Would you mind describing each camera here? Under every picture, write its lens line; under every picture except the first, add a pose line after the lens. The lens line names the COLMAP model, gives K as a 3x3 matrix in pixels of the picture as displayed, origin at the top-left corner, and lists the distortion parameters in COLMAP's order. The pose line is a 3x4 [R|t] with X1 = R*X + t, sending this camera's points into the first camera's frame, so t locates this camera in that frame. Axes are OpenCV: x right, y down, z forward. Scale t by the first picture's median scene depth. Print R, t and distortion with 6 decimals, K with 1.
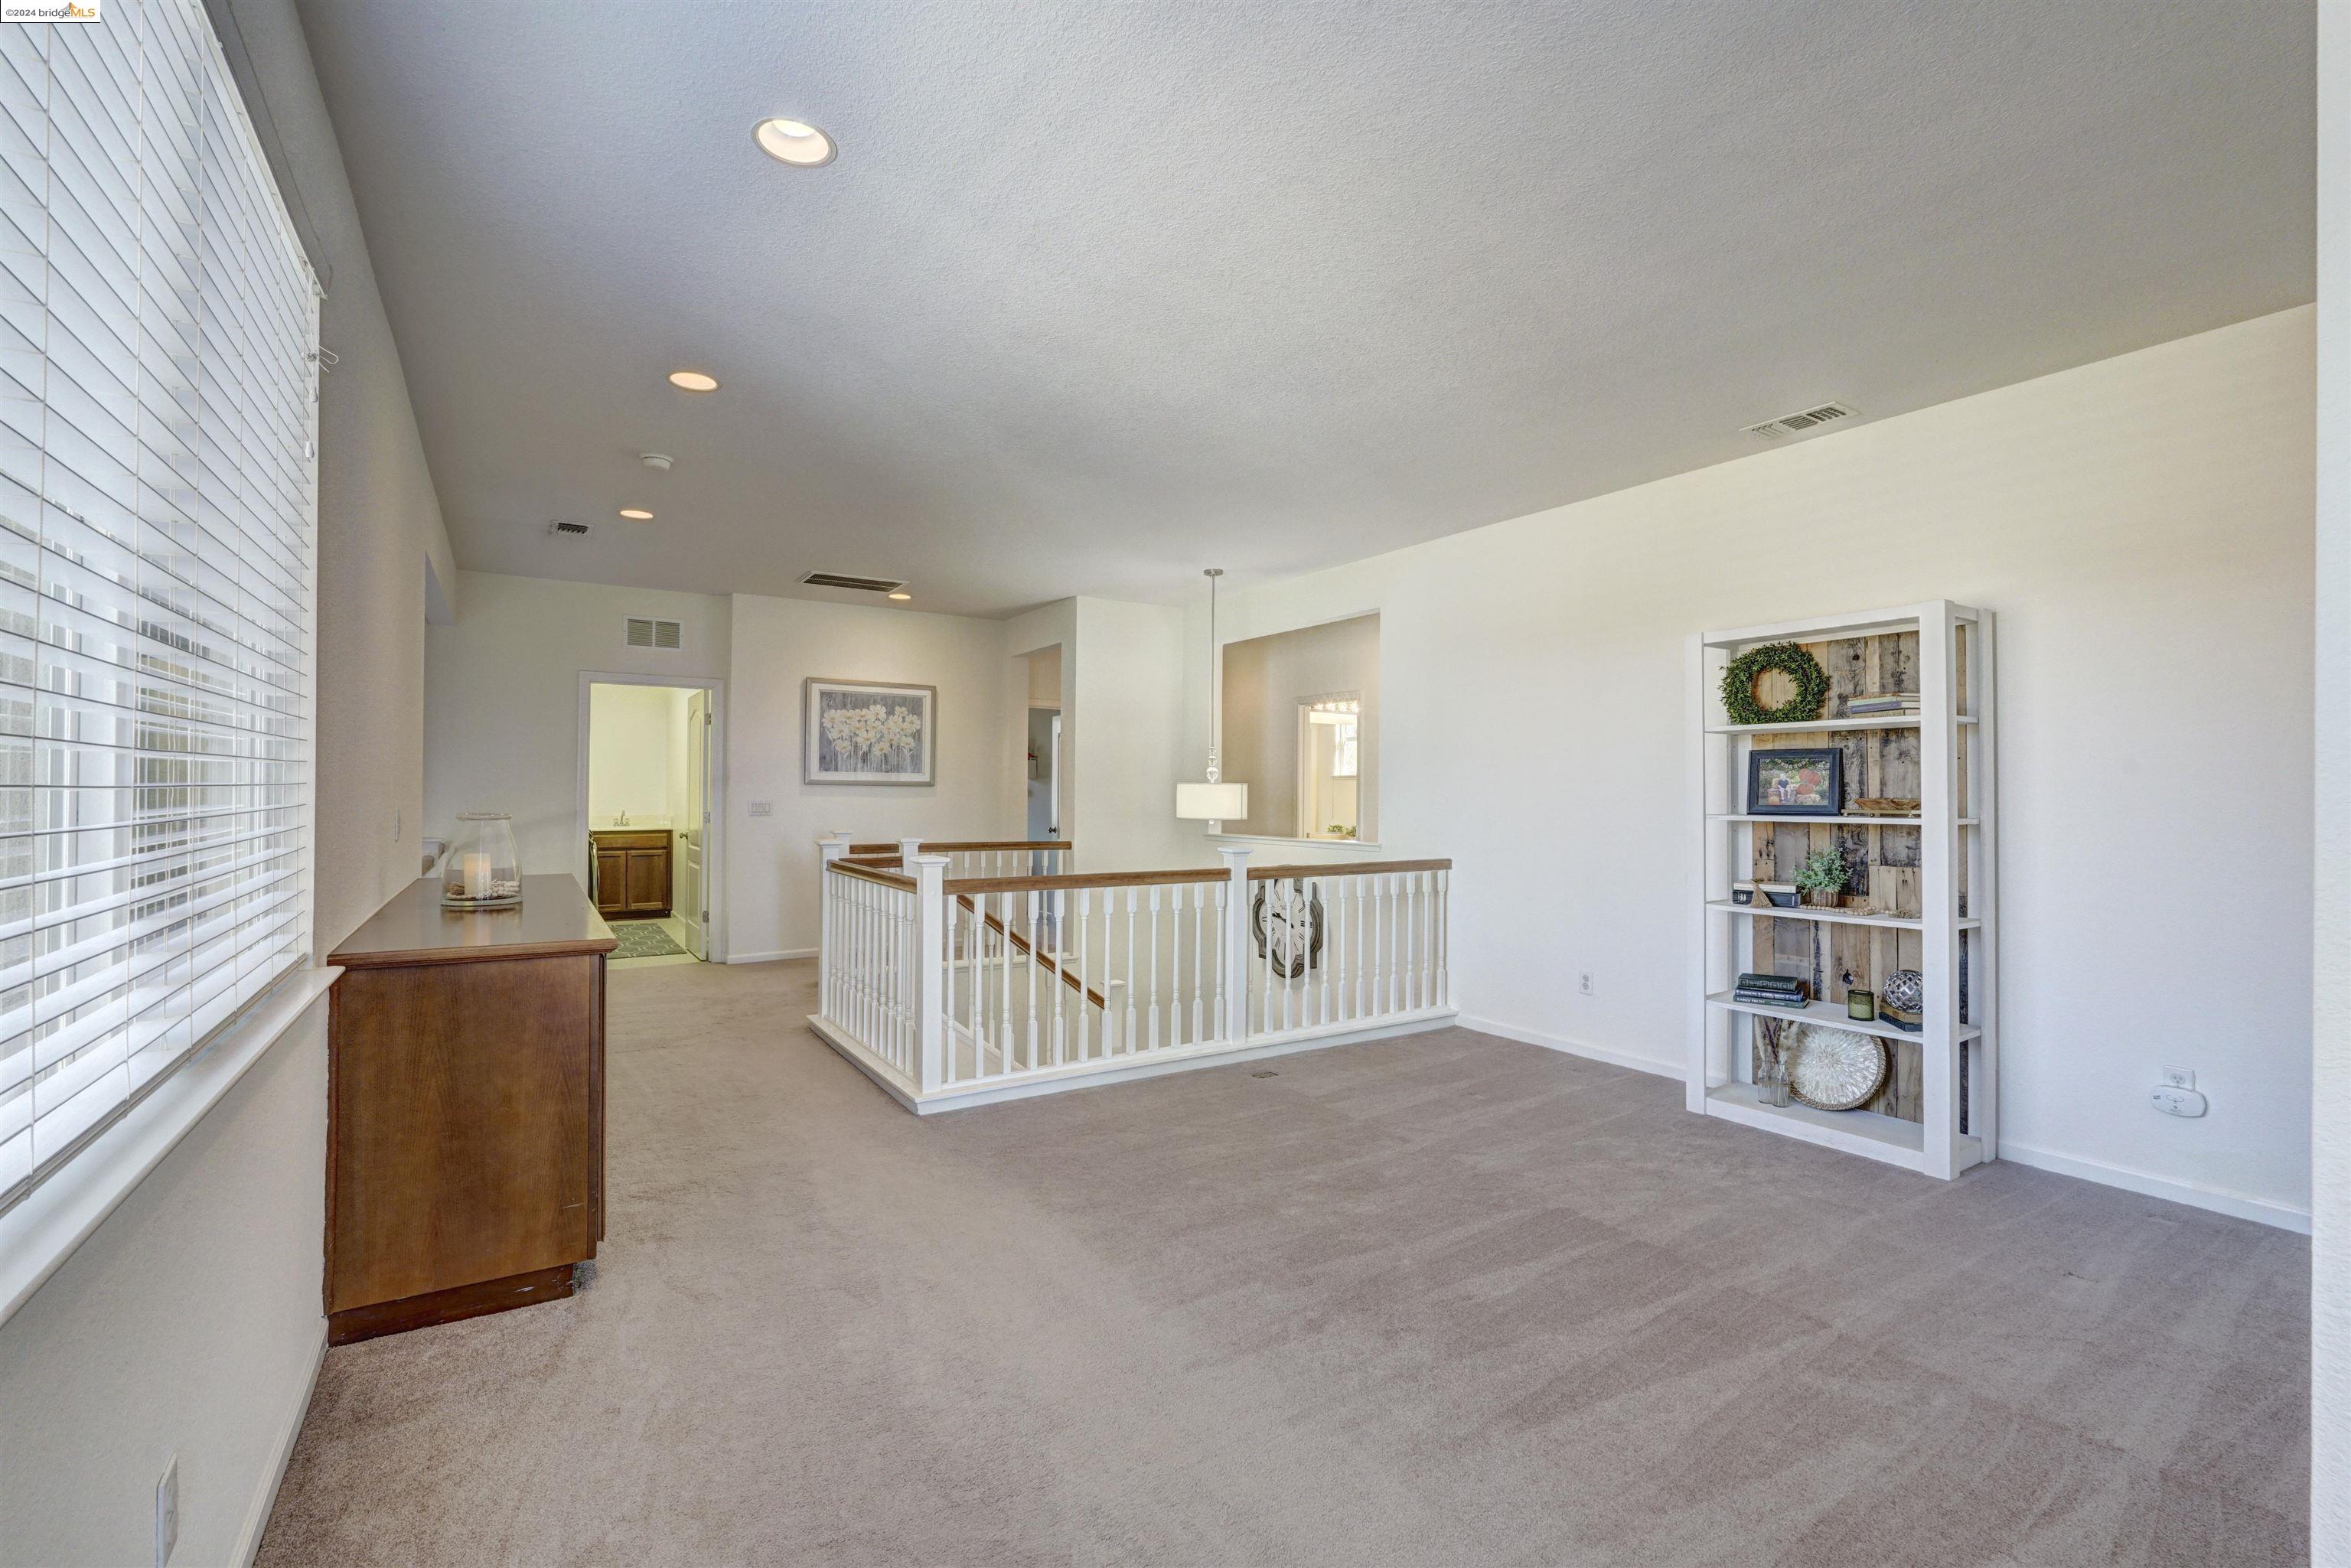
lens RADIAL K [[1027.6, 0, 1167.5], [0, 1027.6, 778.9], [0, 0, 1]] dist [-0.010626, 0.004602]
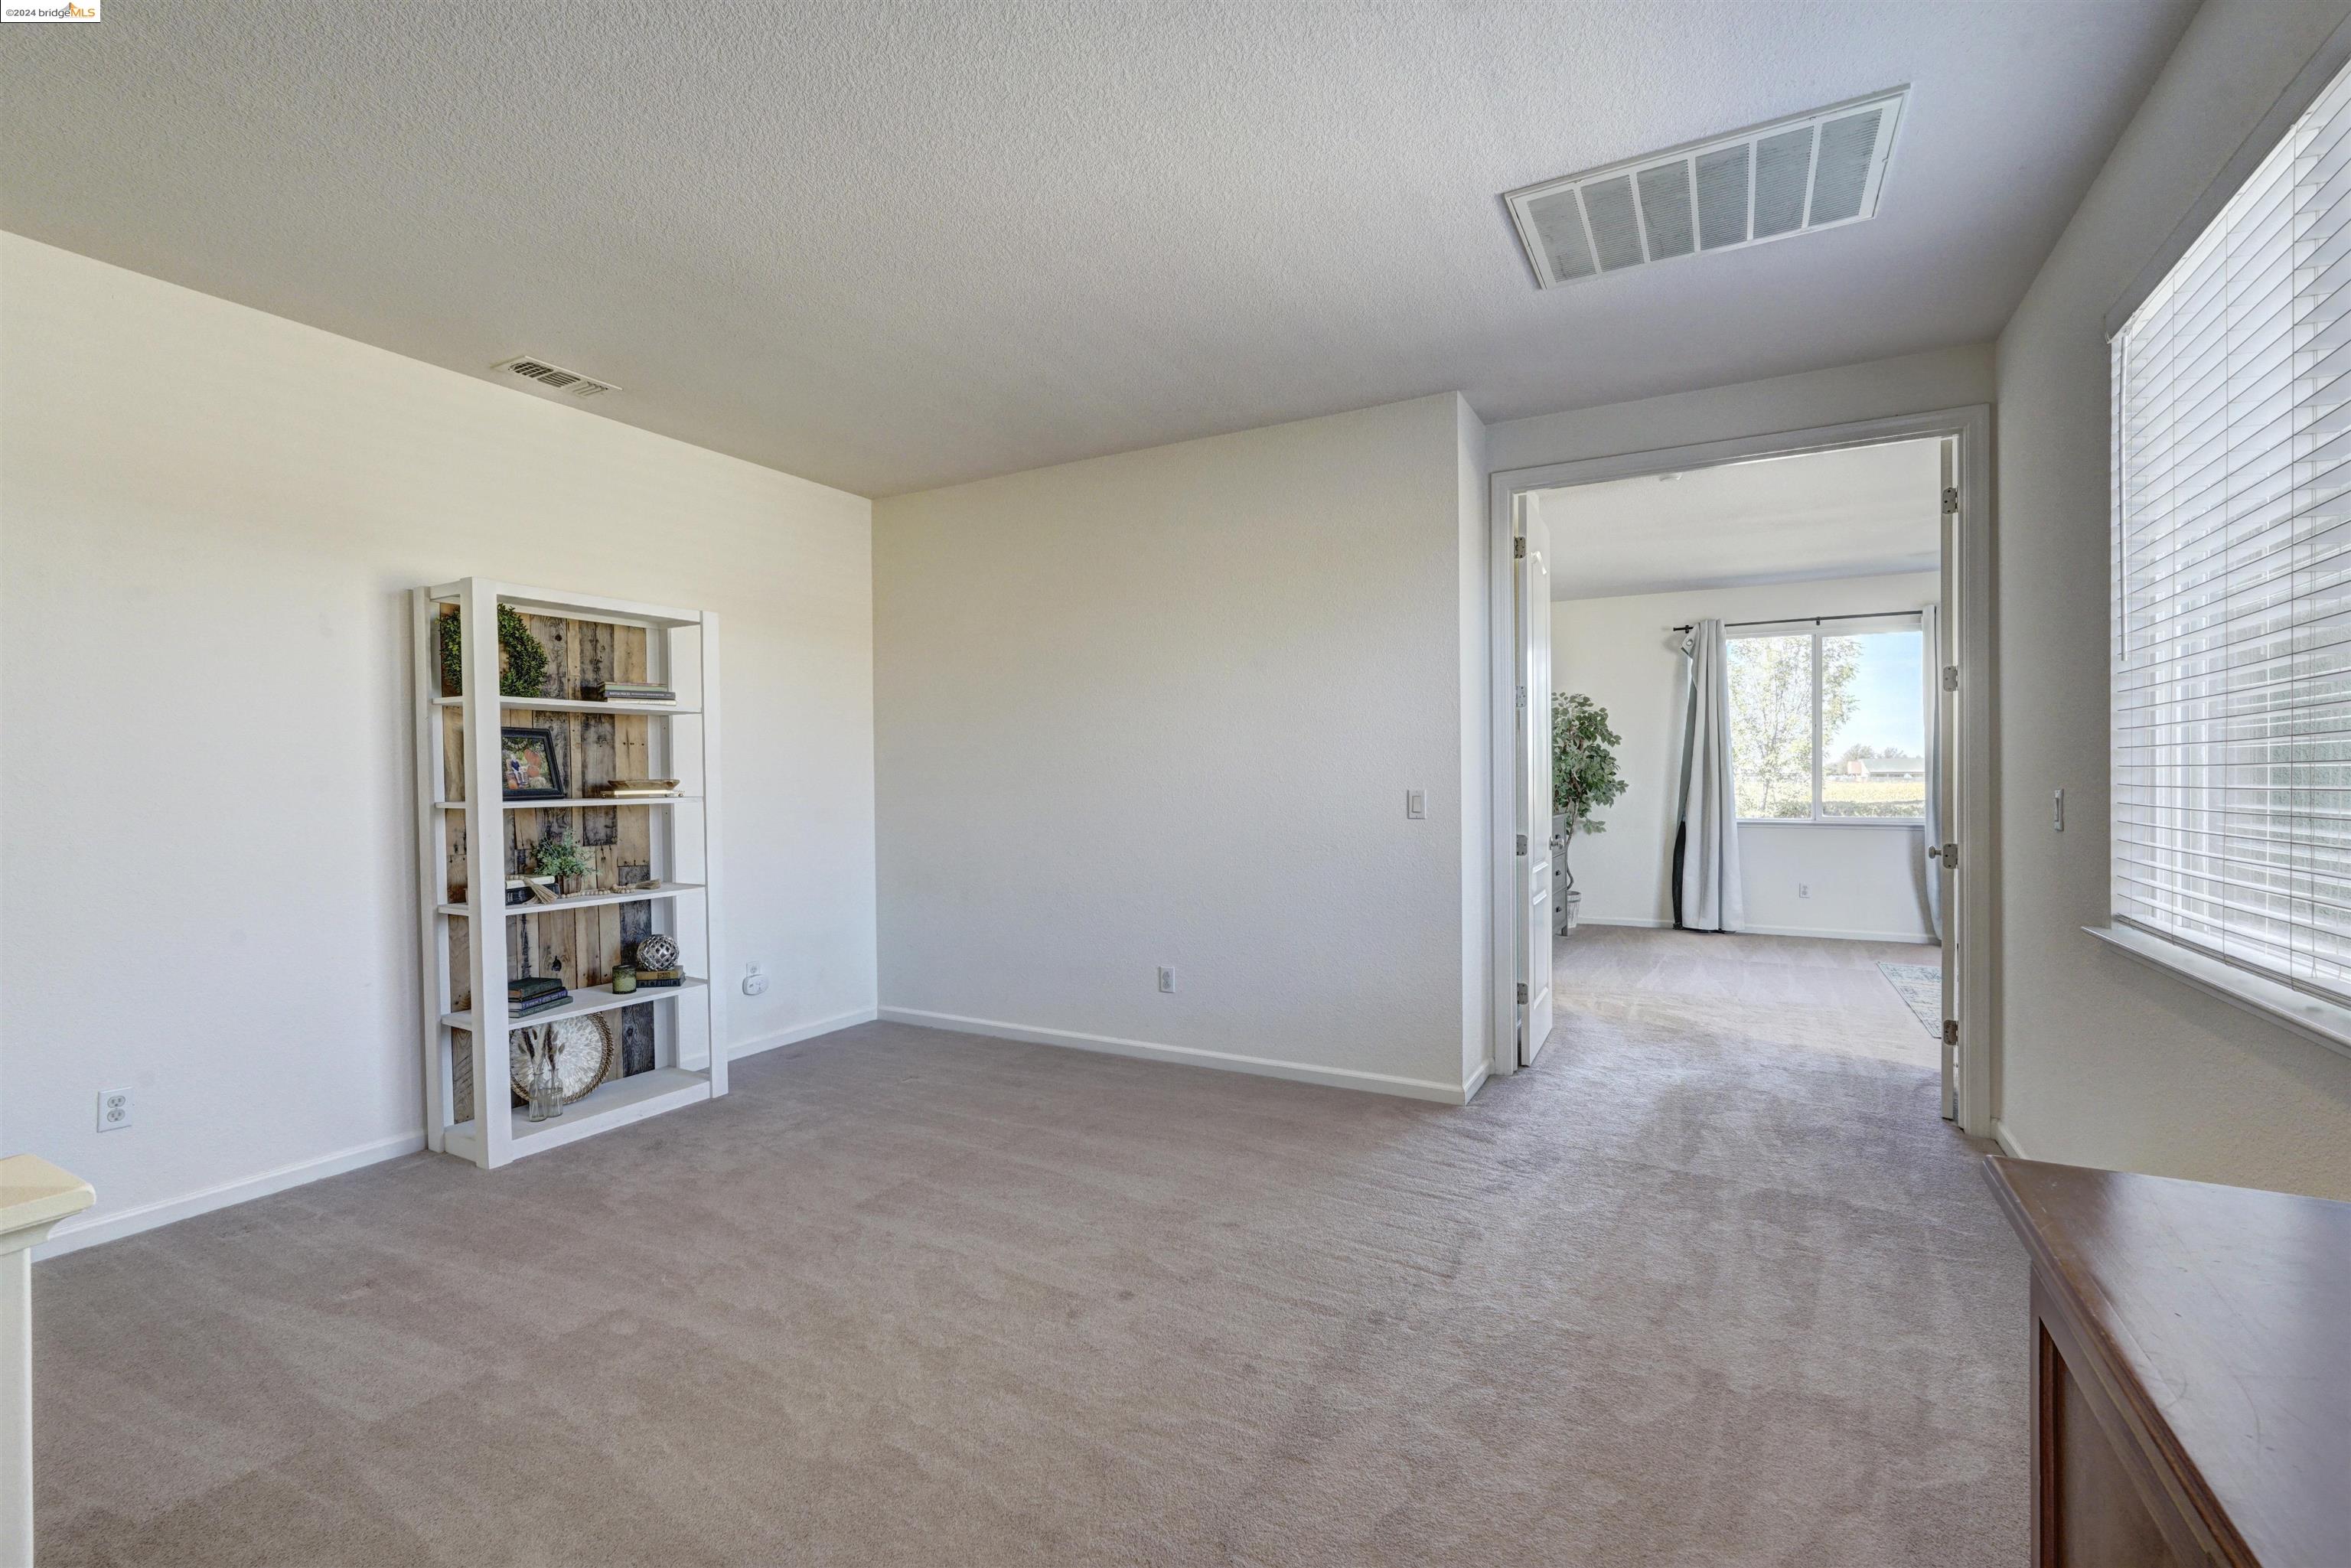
lens RADIAL K [[1027.6, 0, 1175.0], [0, 1027.6, 787.6], [0, 0, 1]] dist [-0.010626, 0.004602]
pose [[-0.473813, -0.009277, 0.880576, -0.476555], [-0.005323, 0.999956, 0.007670, 0.014525], [-0.880609, -0.001053, -0.473842, 0.950813]]
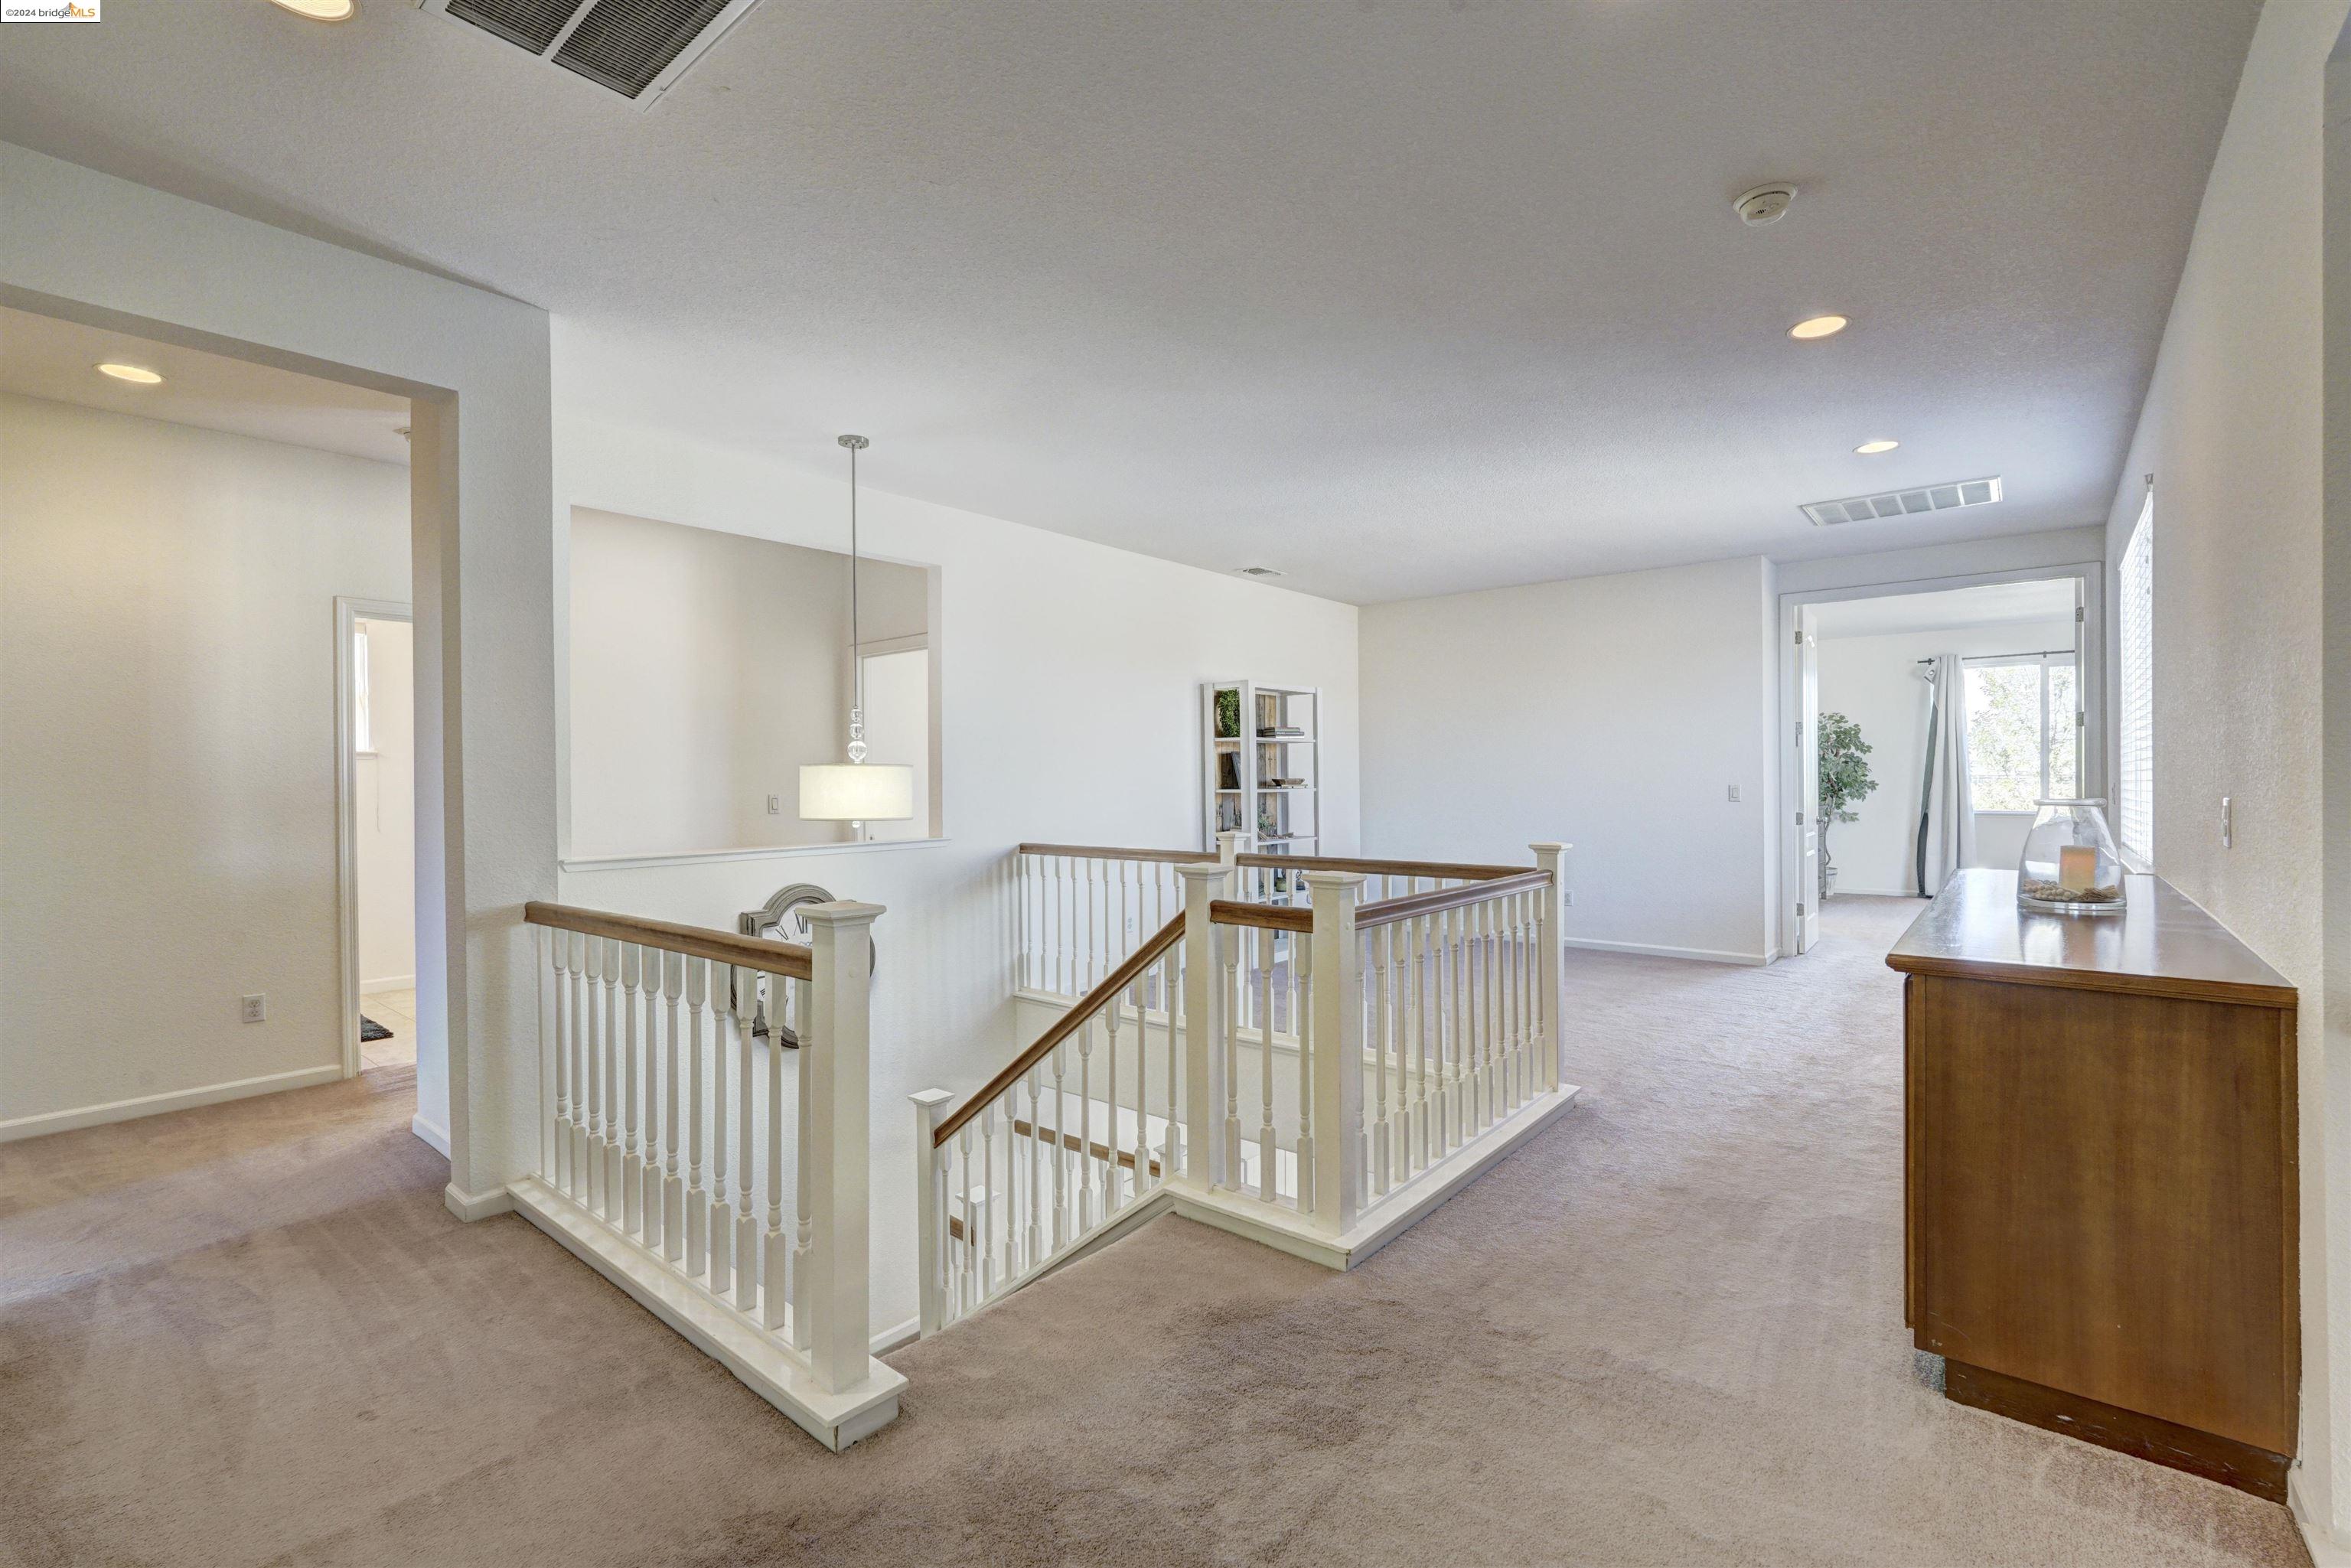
lens RADIAL K [[1027.6, 0, 1172.3], [0, 1027.6, 784.8], [0, 0, 1]] dist [-0.010626, 0.004602]
pose [[-0.292341, -0.006817, 0.956290, -1.092557], [-0.006283, 0.999967, 0.005208, 0.020077], [-0.956294, -0.004486, -0.292374, 1.694226]]
